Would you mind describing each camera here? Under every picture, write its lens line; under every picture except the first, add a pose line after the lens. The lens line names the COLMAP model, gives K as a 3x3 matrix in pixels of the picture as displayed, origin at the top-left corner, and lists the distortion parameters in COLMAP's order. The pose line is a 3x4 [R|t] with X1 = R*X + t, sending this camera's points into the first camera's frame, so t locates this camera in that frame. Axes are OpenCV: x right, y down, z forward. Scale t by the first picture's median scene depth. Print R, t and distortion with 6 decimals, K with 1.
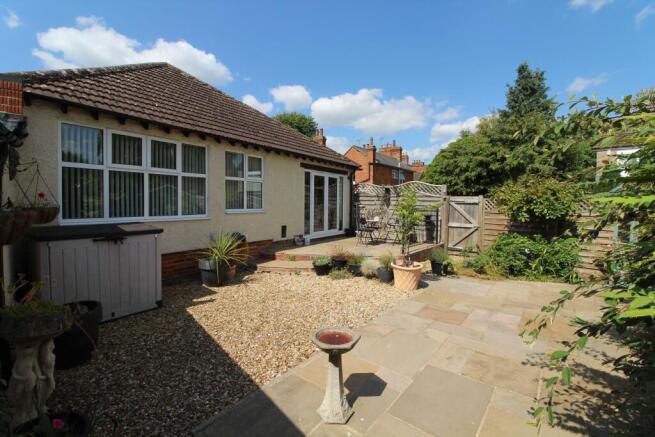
lens RADIAL K [[306.1, 0, 326.2], [0, 306.1, 217.1], [0, 0, 1]] dist [-0.004404, -0.001222]
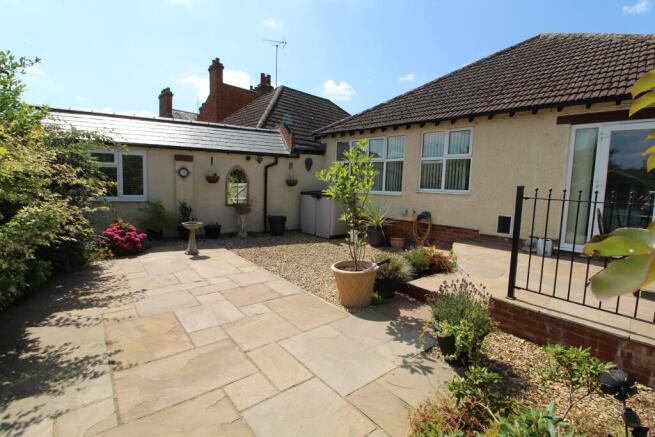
lens RADIAL K [[306.1, 0, 326.3], [0, 306.1, 216.1], [0, 0, 1]] dist [-0.004404, -0.001222]
pose [[-0.223380, 0.082424, -0.971240, 1.077292], [-0.087338, 0.990718, 0.104164, -0.016313], [0.970811, 0.108094, -0.214108, 1.260898]]
